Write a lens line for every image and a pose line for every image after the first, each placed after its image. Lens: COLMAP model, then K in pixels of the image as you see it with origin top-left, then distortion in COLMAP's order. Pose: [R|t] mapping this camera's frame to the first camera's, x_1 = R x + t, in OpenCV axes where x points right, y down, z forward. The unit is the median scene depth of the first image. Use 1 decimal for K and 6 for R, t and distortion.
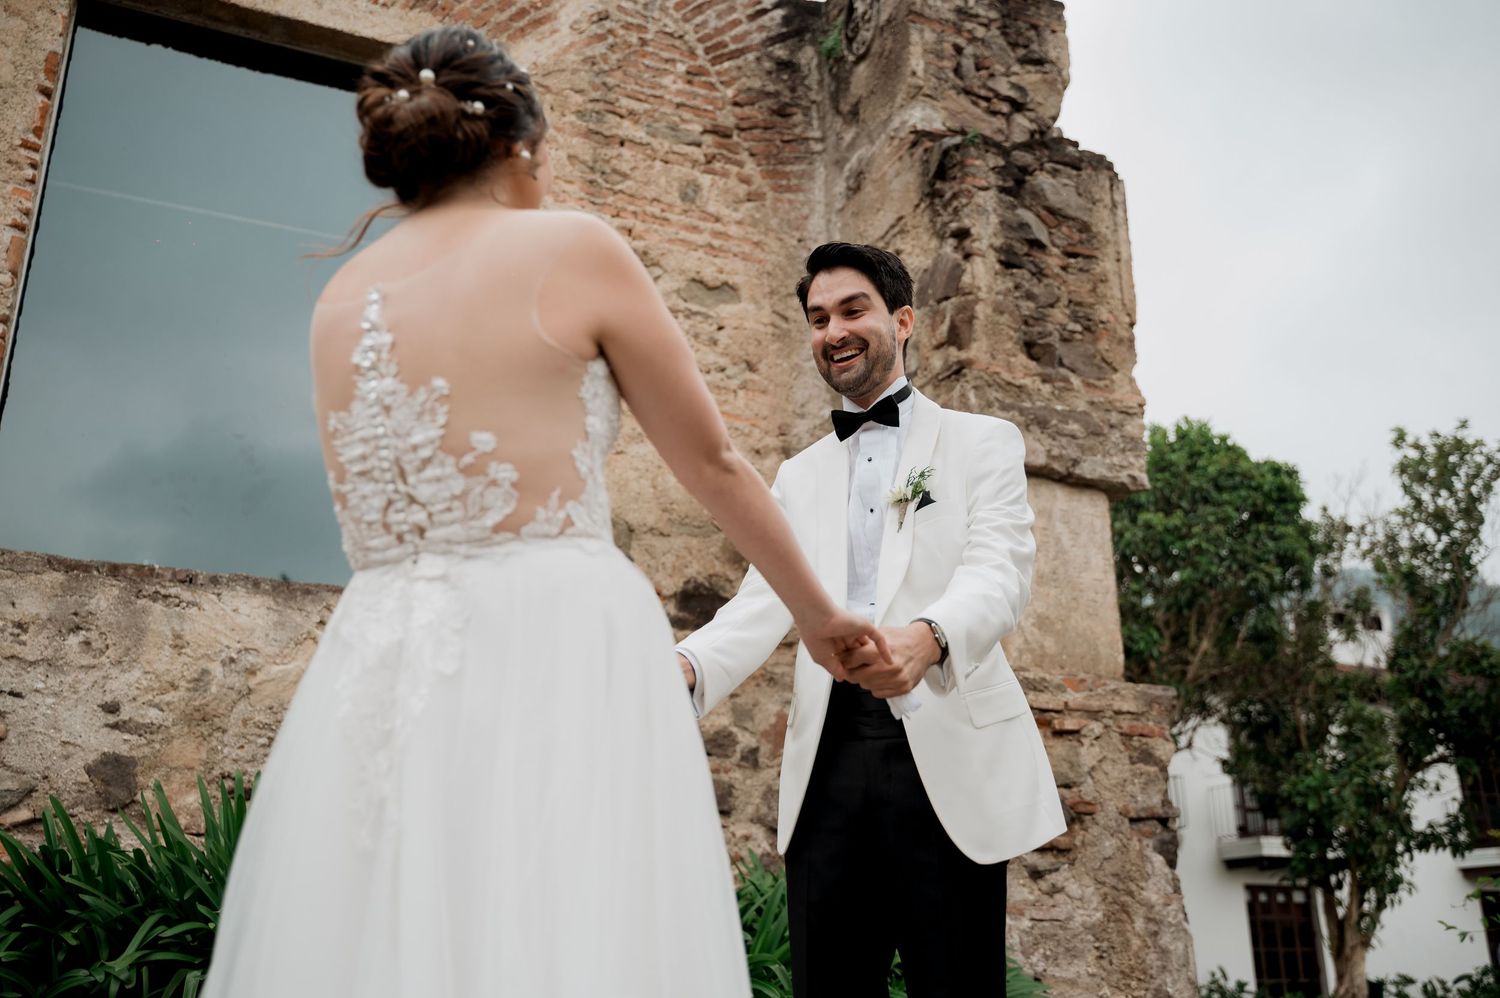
lens RADIAL K [[1408.4, 0, 748.7], [0, 1408.4, 499.1], [0, 0, 1]] dist [0.009349, 0.000000]
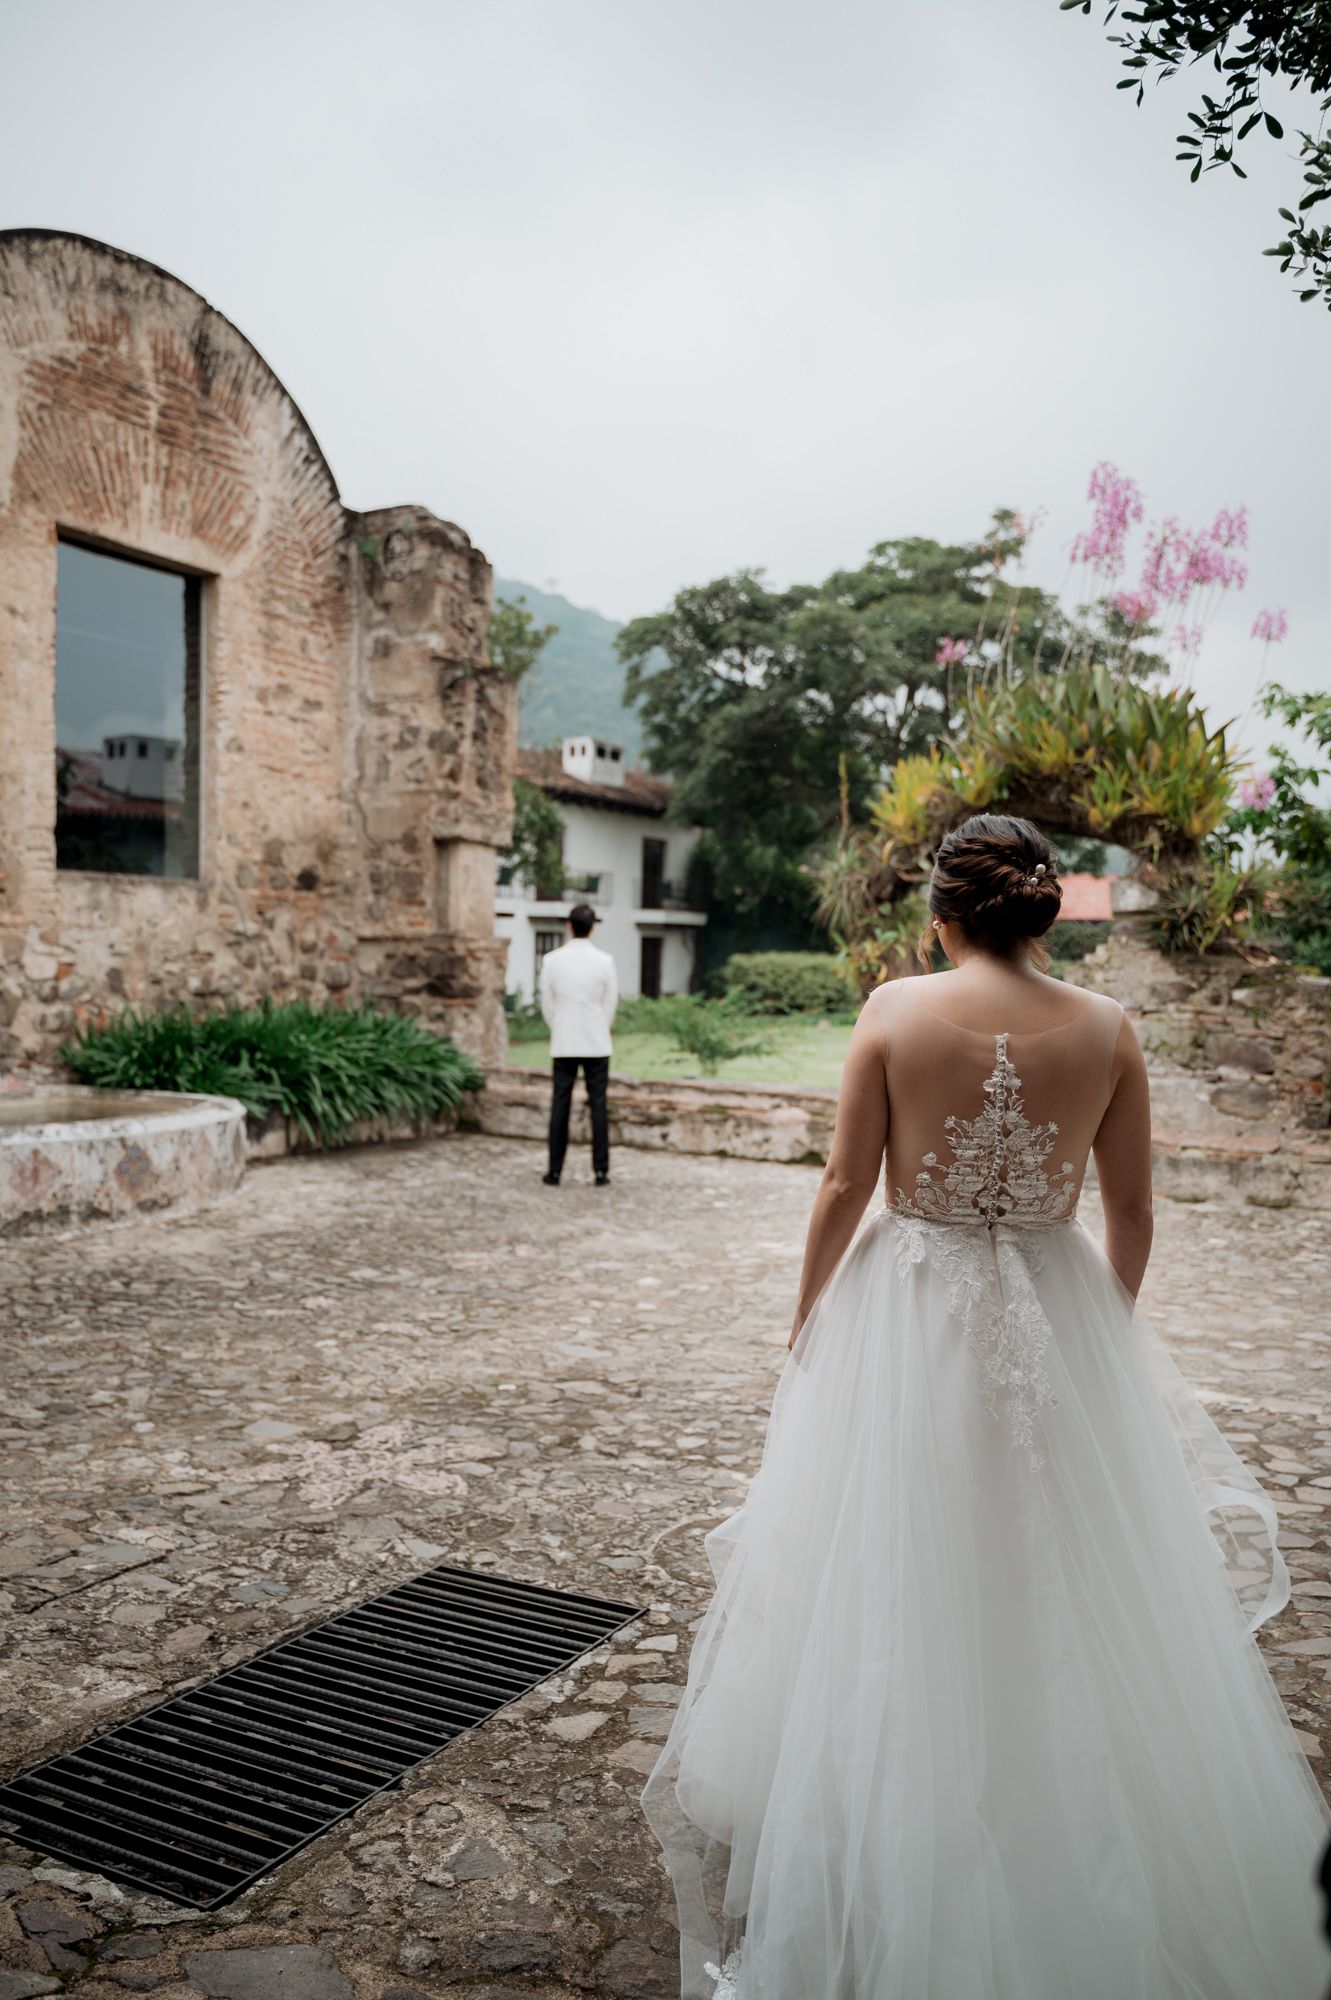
lens RADIAL K [[1609.0, 0, 665.8], [0, 1609.0, 999.7], [0, 0, 1]] dist [0.000226, 0.000011]
pose [[0.788679, 0.006986, 0.614766, -0.998537], [-0.224611, 0.934089, 0.277537, -0.497727], [-0.572307, -0.356971, 0.738266, -1.017198]]
